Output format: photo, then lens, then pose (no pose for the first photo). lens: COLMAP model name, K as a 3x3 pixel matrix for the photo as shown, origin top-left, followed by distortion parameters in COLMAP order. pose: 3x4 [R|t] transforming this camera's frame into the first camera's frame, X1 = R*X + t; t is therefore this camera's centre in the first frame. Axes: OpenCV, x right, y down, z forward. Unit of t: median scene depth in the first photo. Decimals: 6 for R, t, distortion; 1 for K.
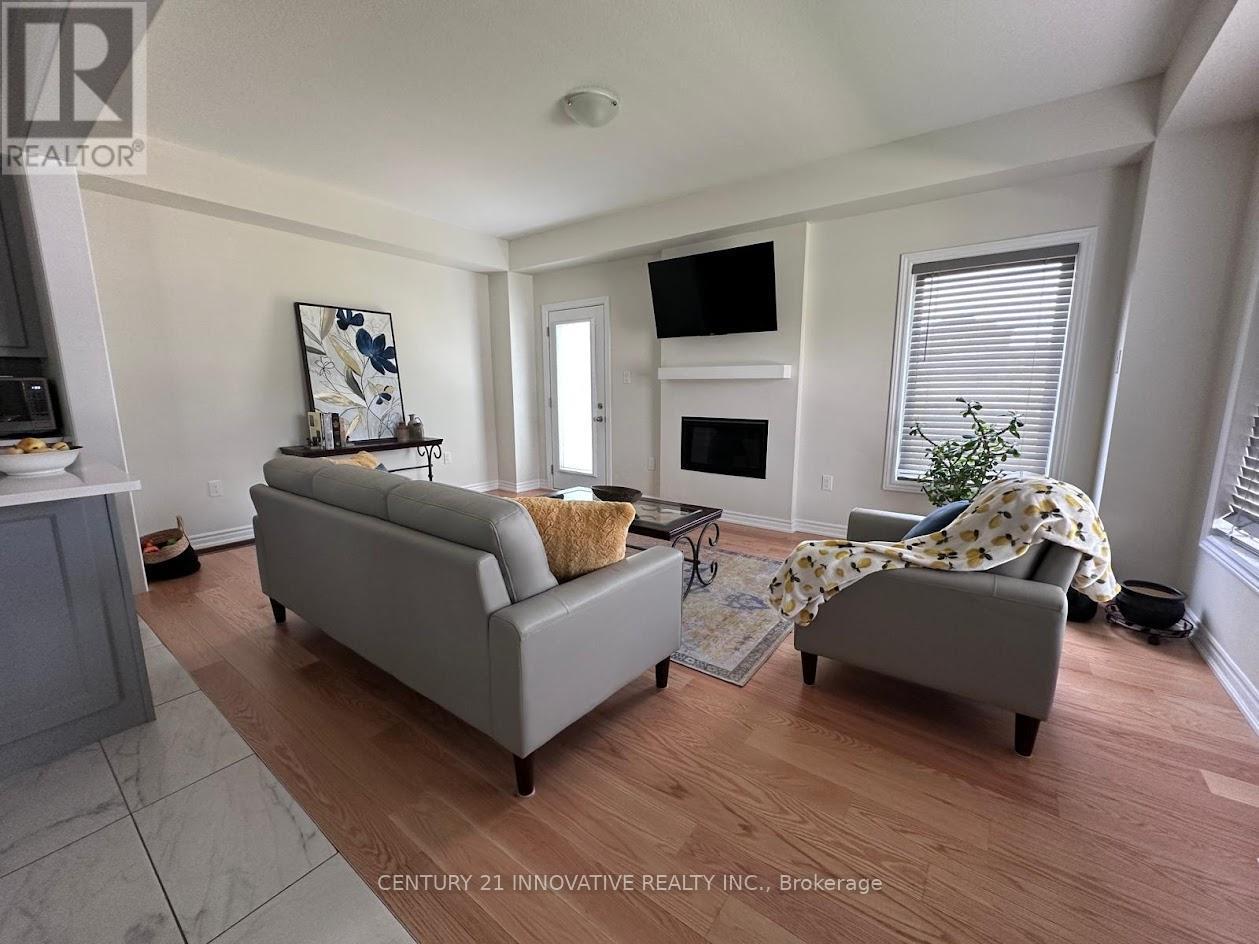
lens RADIAL K [[502.3, 0, 626.5], [0, 502.3, 473.0], [0, 0, 1]] dist [-0.001855, -0.000410]
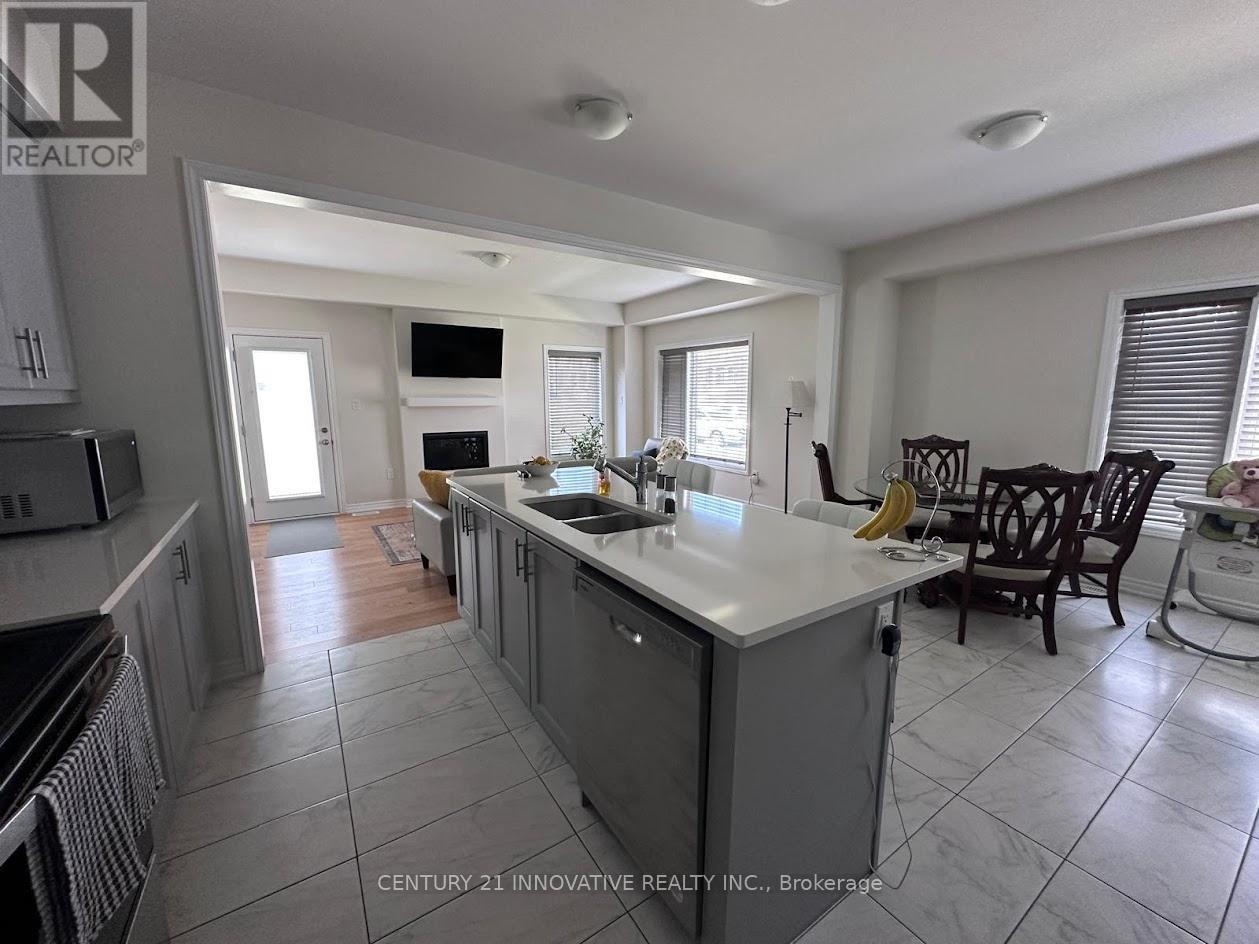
lens RADIAL K [[502.3, 0, 626.5], [0, 502.3, 473.0], [0, 0, 1]] dist [-0.001855, -0.000410]
pose [[0.339431, -0.143942, 0.929552, -1.040612], [0.157893, 0.982919, 0.094551, -0.051699], [-0.927284, 0.114676, 0.356361, 0.020930]]
